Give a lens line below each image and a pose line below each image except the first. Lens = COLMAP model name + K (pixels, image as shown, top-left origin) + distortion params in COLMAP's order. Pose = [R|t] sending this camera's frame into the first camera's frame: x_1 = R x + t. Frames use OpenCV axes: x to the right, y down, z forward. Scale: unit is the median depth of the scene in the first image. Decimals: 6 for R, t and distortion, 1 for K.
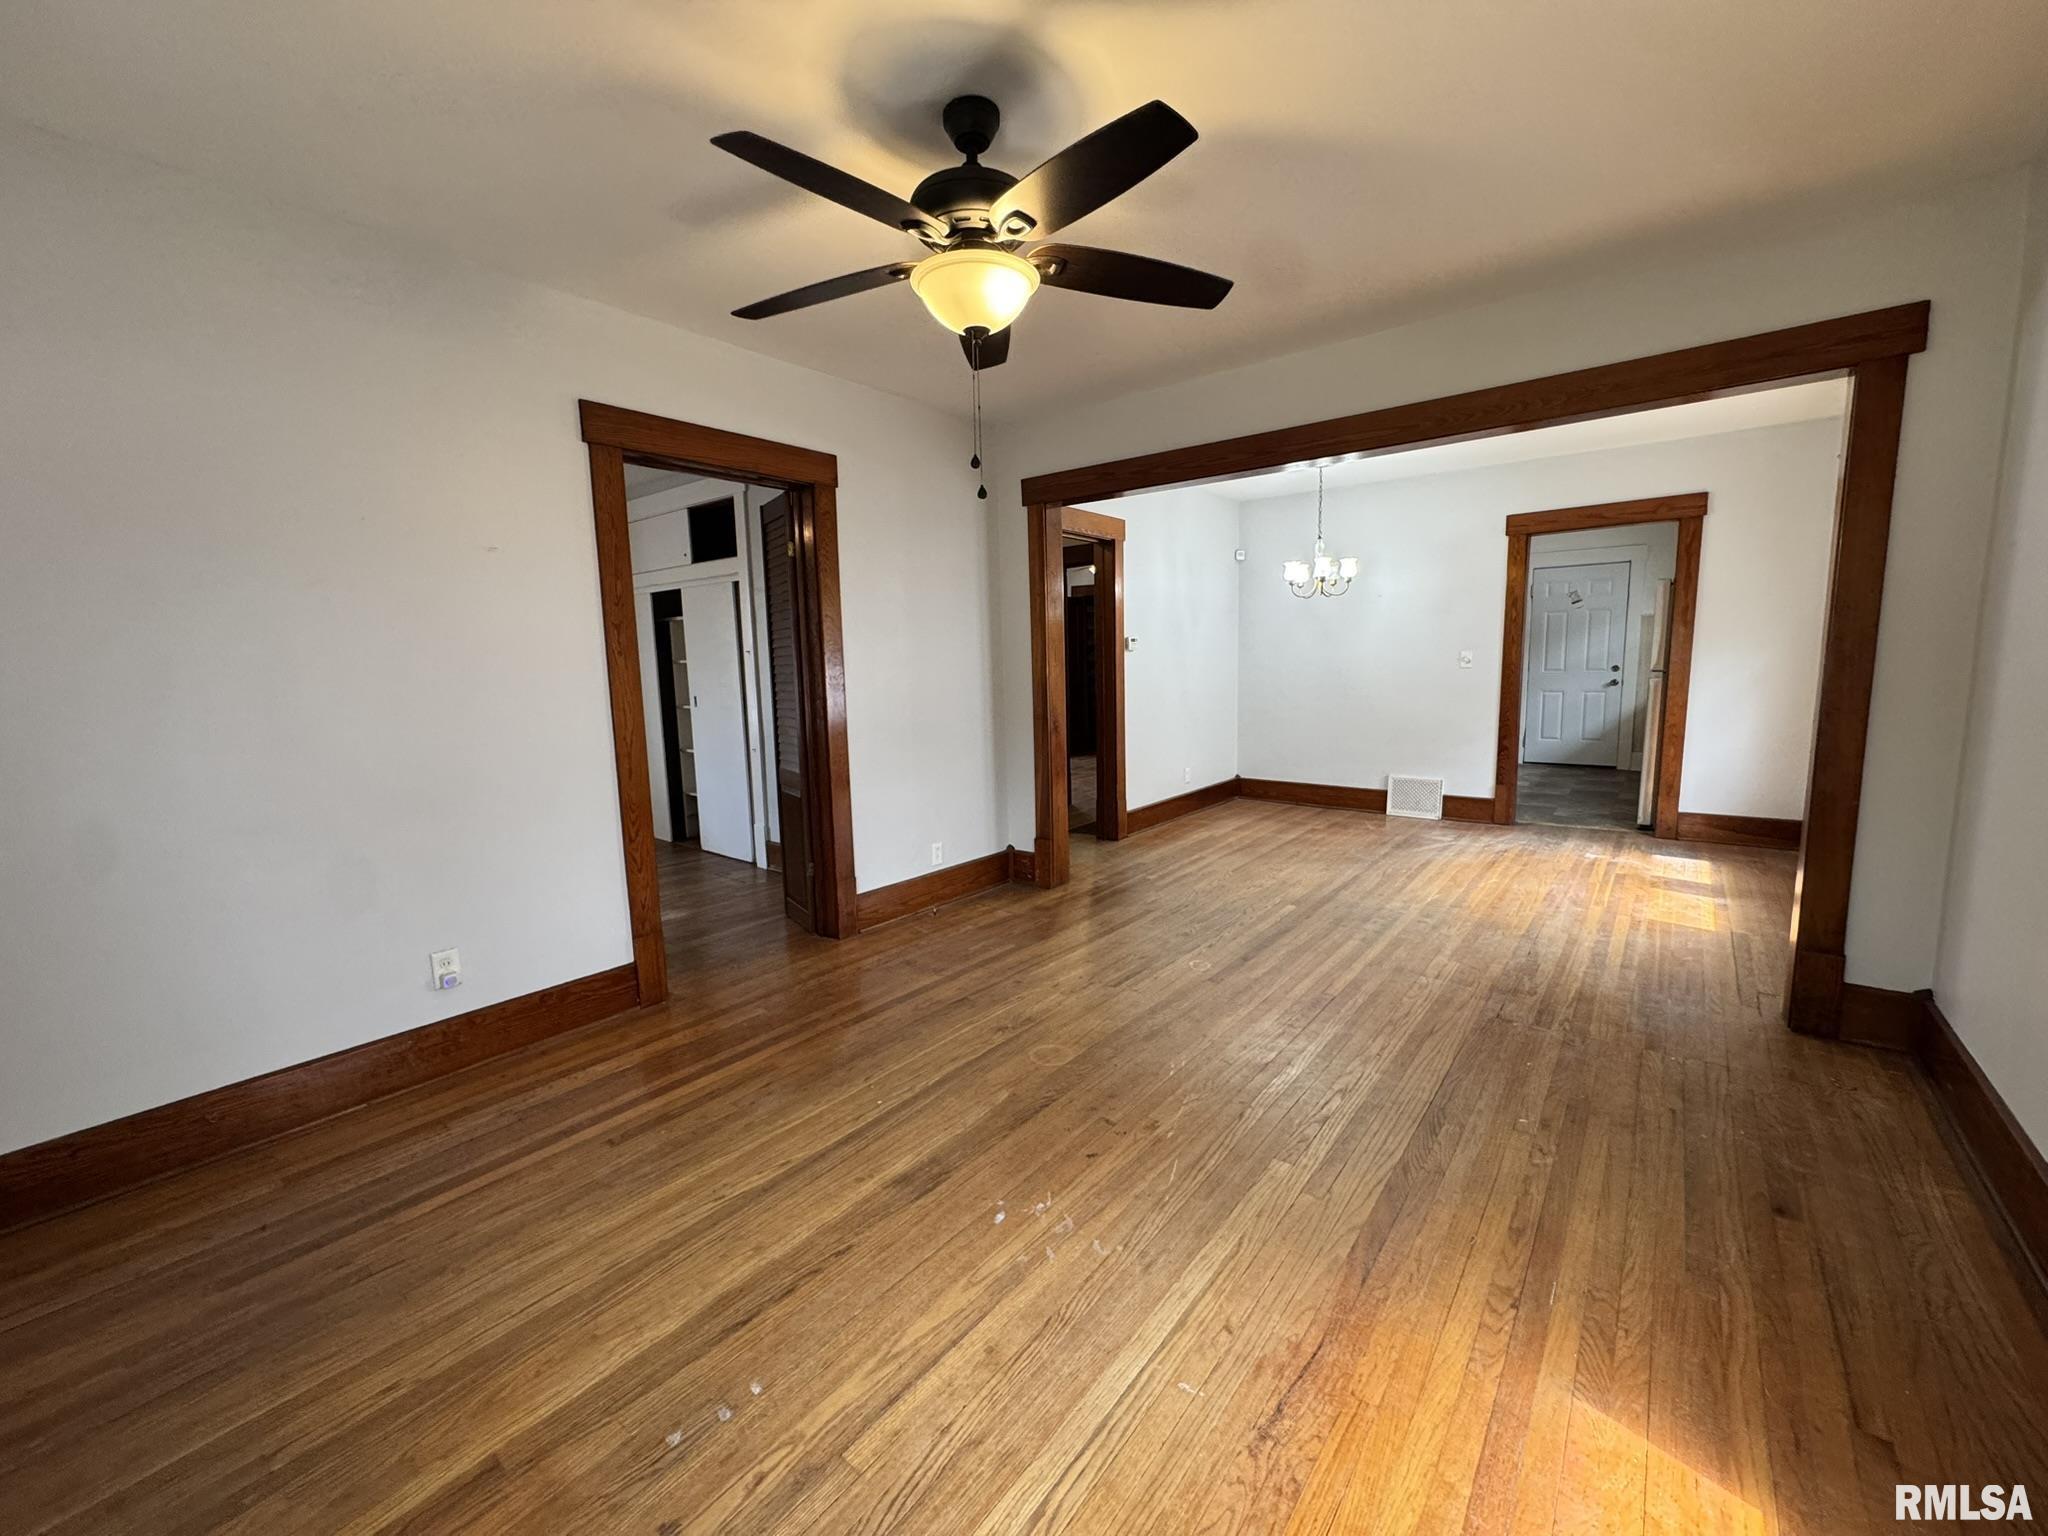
lens RADIAL K [[820.3, 0, 1021.0], [0, 820.3, 764.6], [0, 0, 1]] dist [-0.003203, 0.000967]
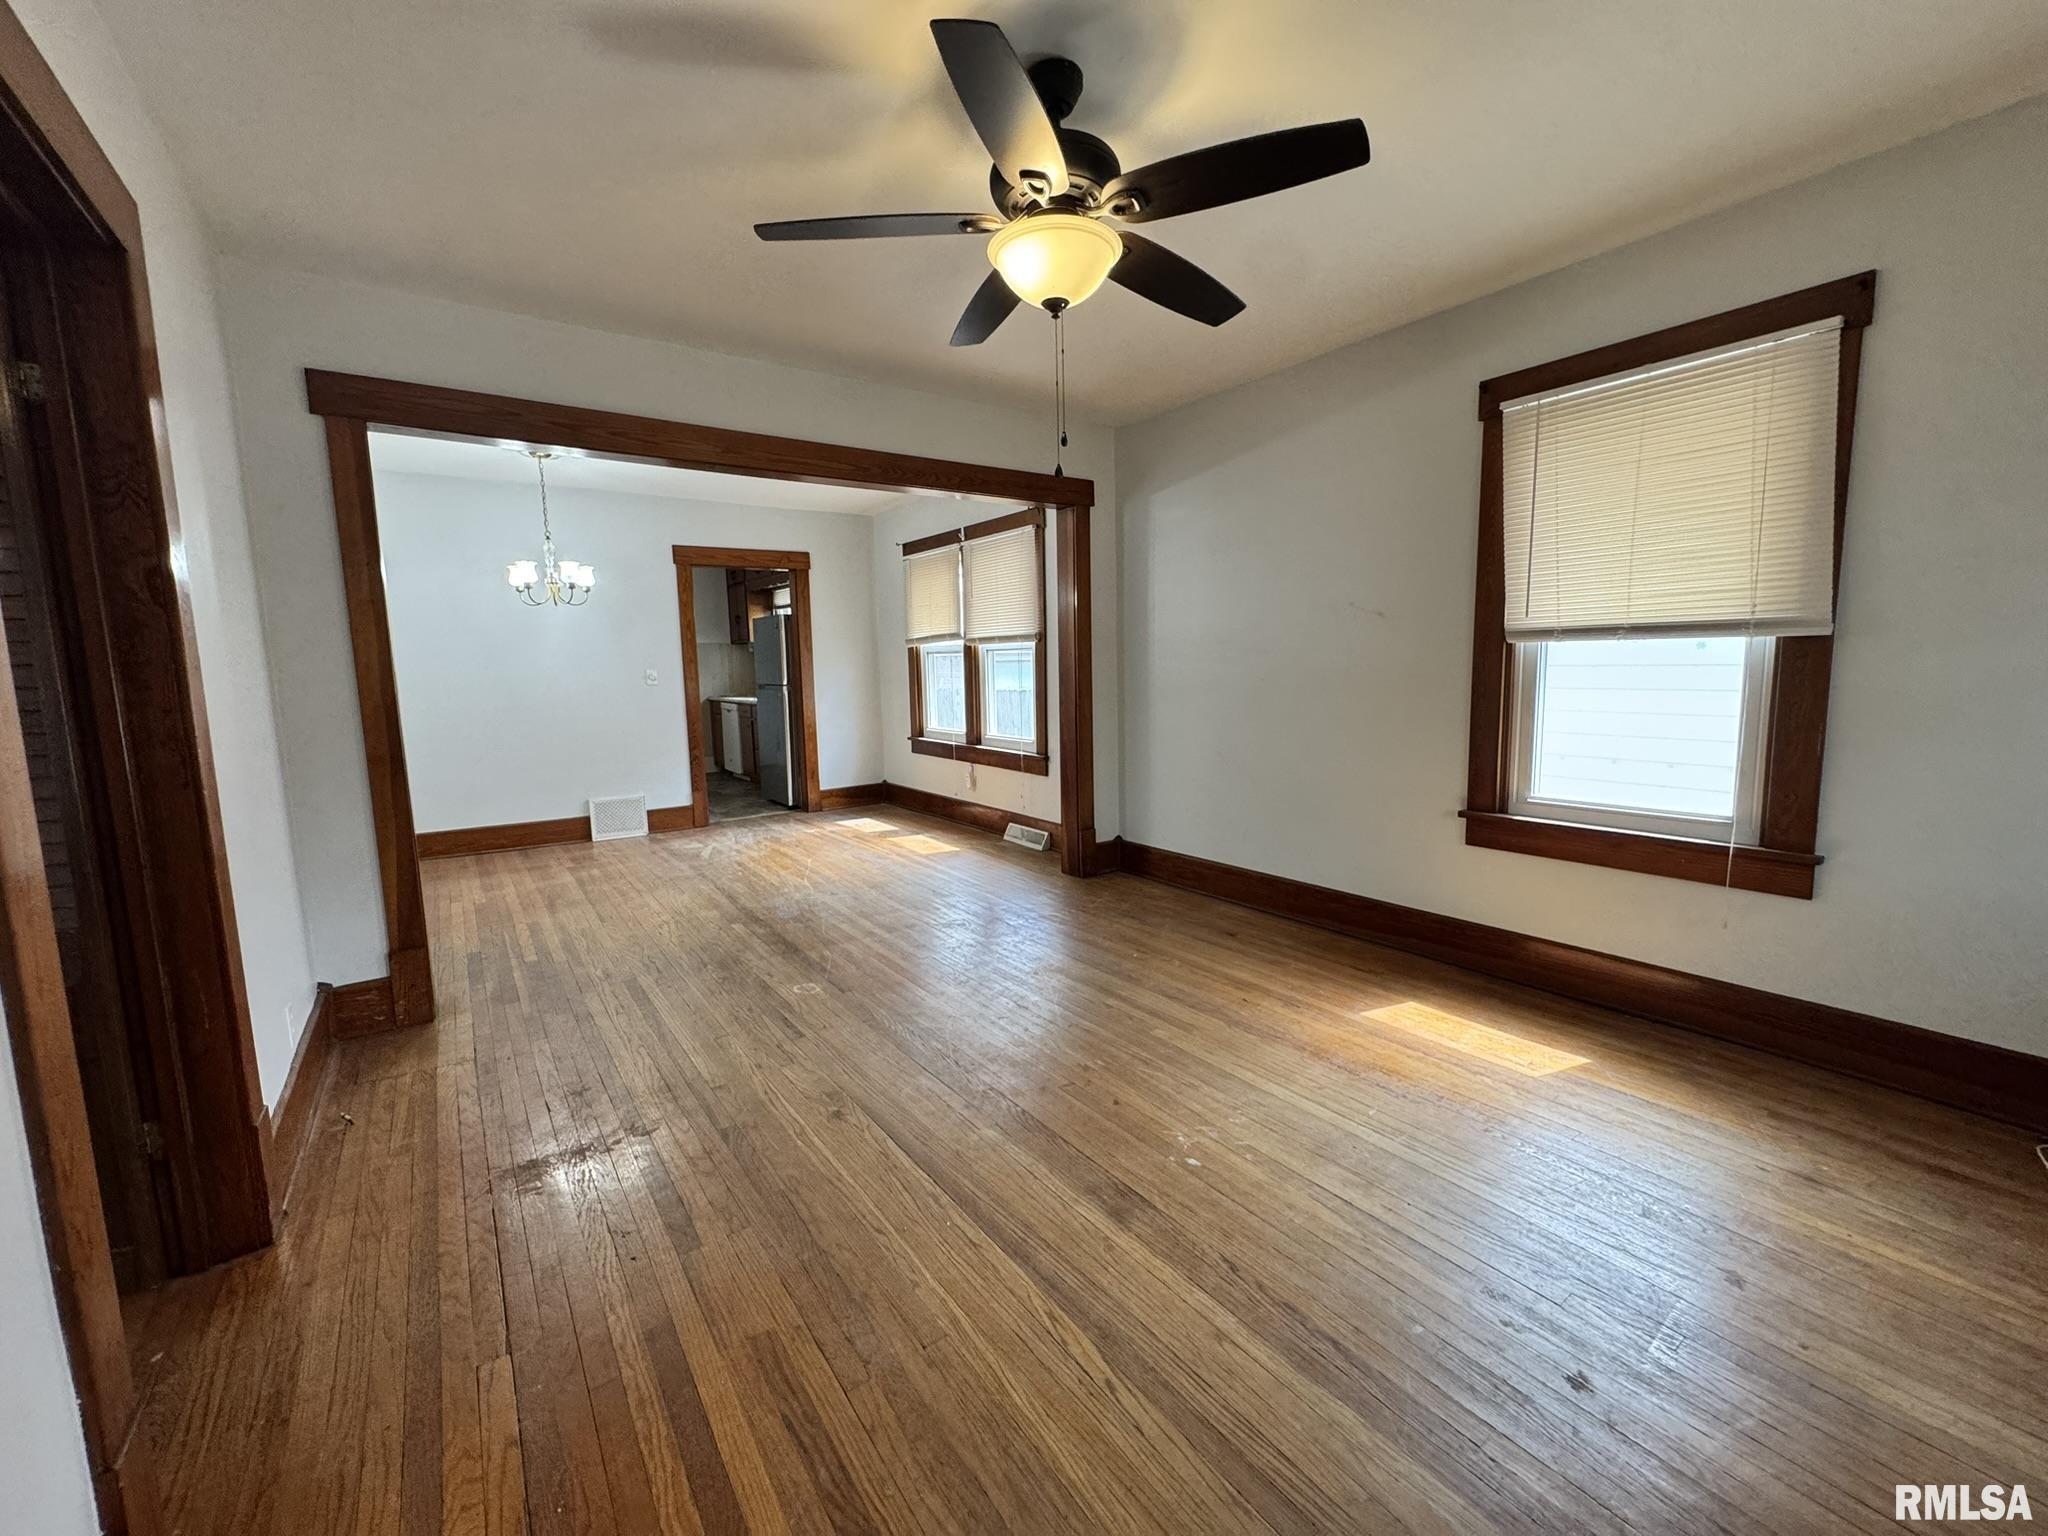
lens RADIAL K [[820.3, 0, 1022.7], [0, 820.3, 769.9], [0, 0, 1]] dist [-0.003203, 0.000967]
pose [[0.274306, -0.106329, 0.955746, -0.566174], [0.138492, 0.987876, 0.070156, -0.033448], [-0.951618, 0.113119, 0.285706, 0.451648]]
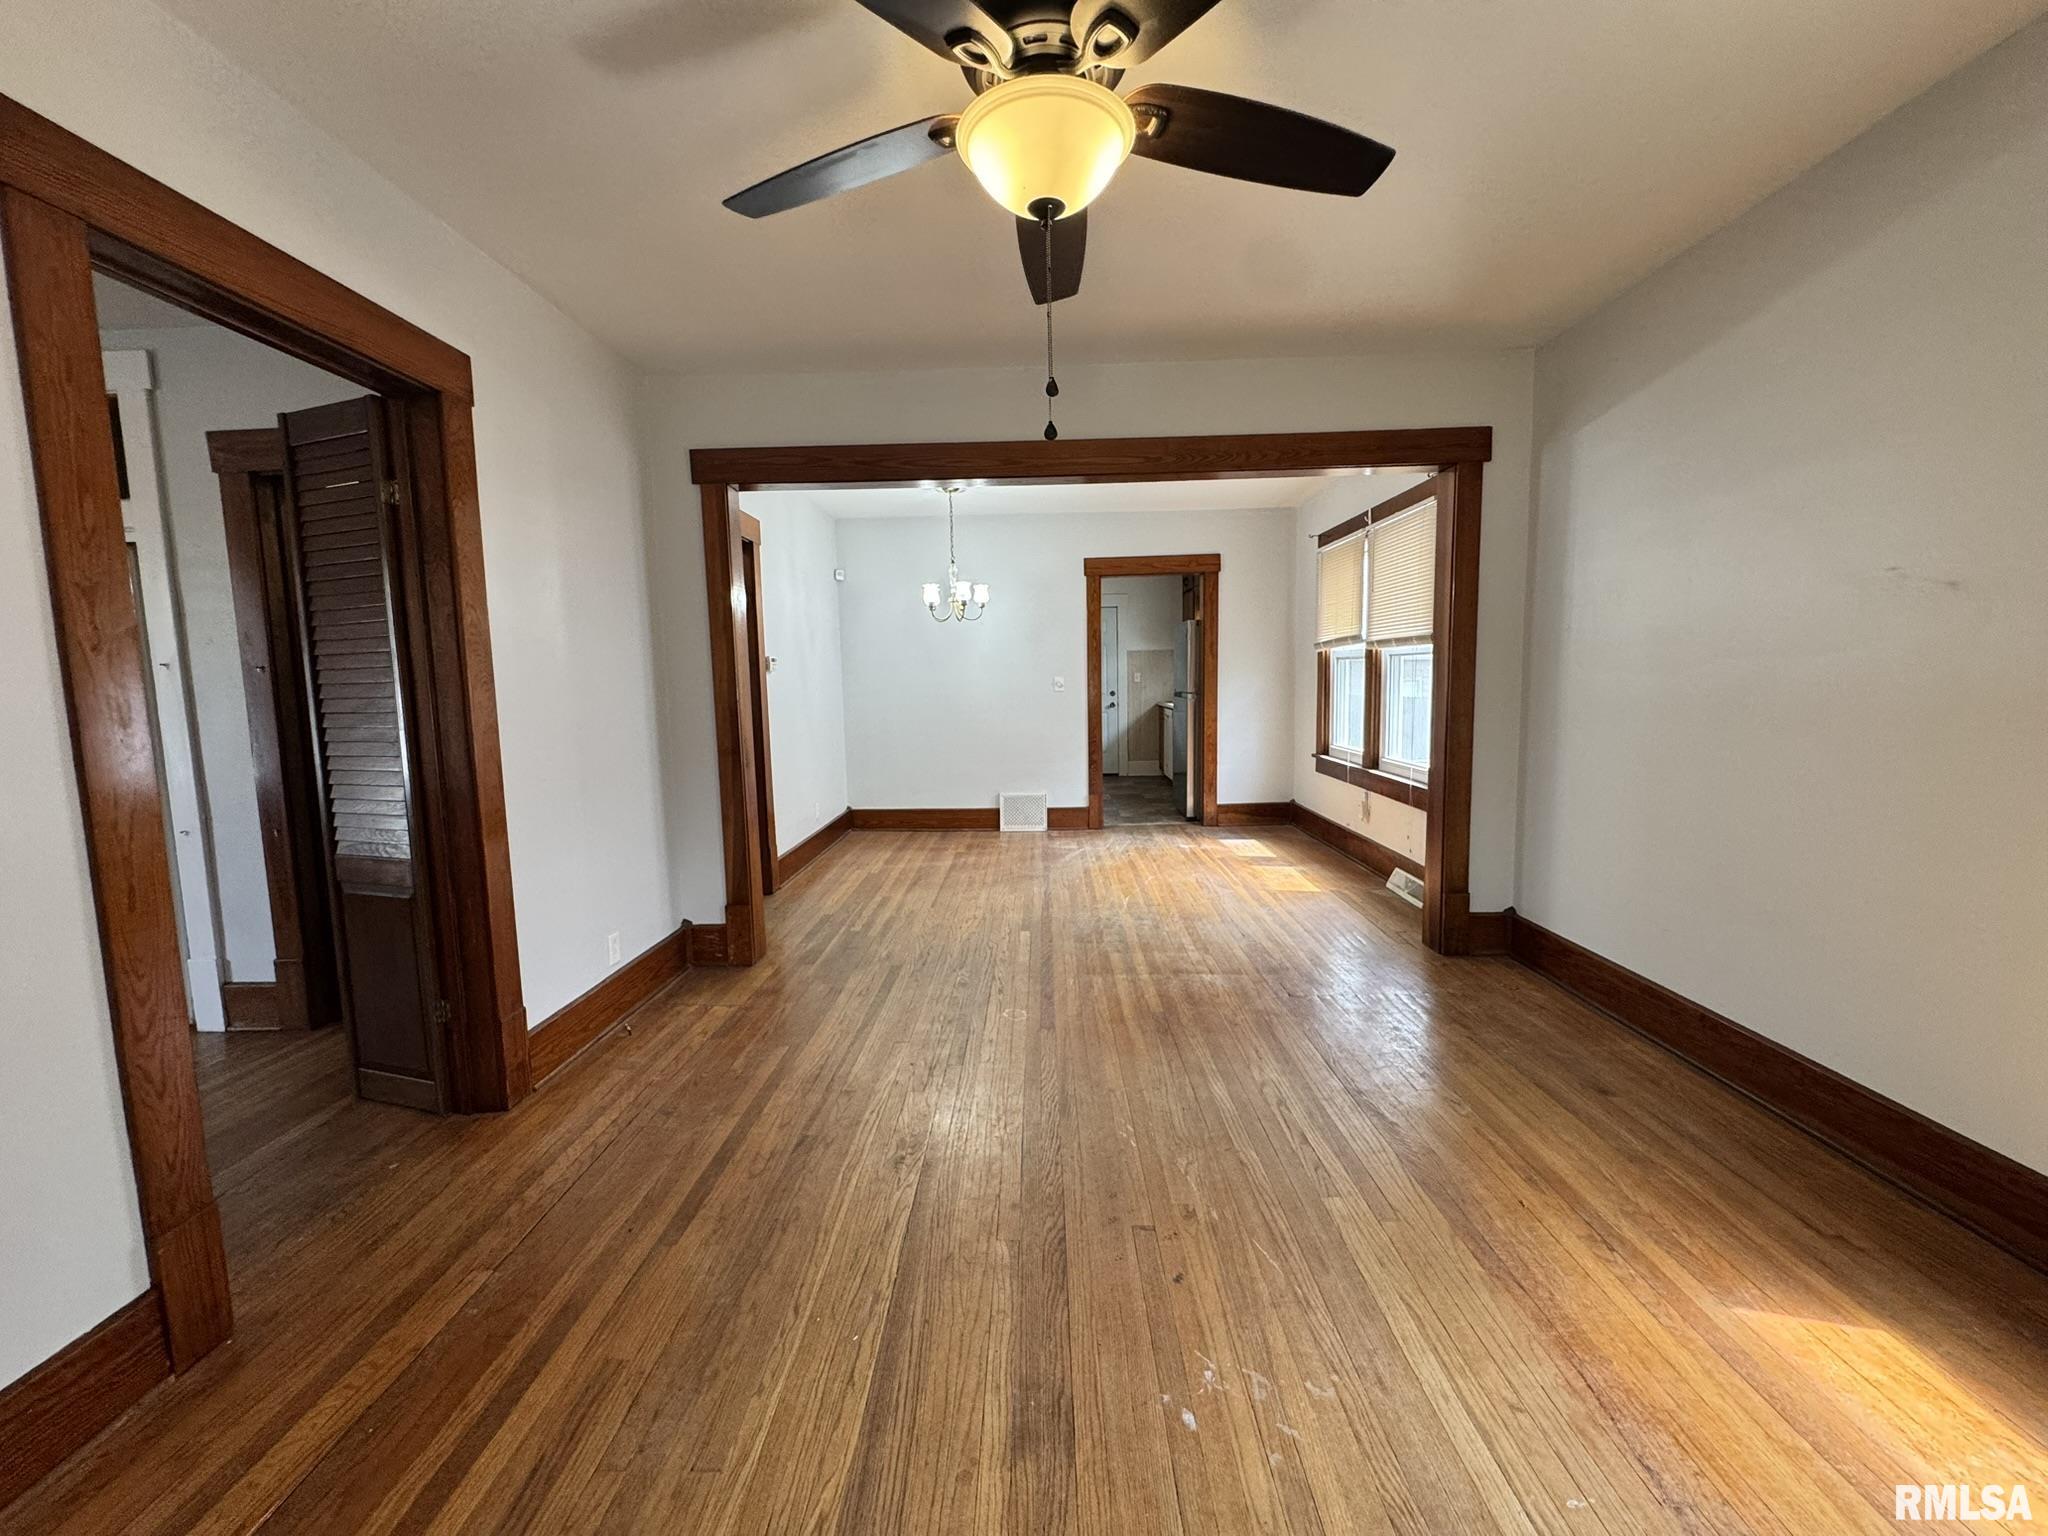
lens RADIAL K [[820.3, 0, 1021.7], [0, 820.3, 768.9], [0, 0, 1]] dist [-0.003203, 0.000967]
pose [[0.795678, -0.059808, 0.602760, -0.292814], [0.080340, 0.996742, -0.007154, -0.016512], [-0.600368, 0.054118, 0.797891, 0.253928]]
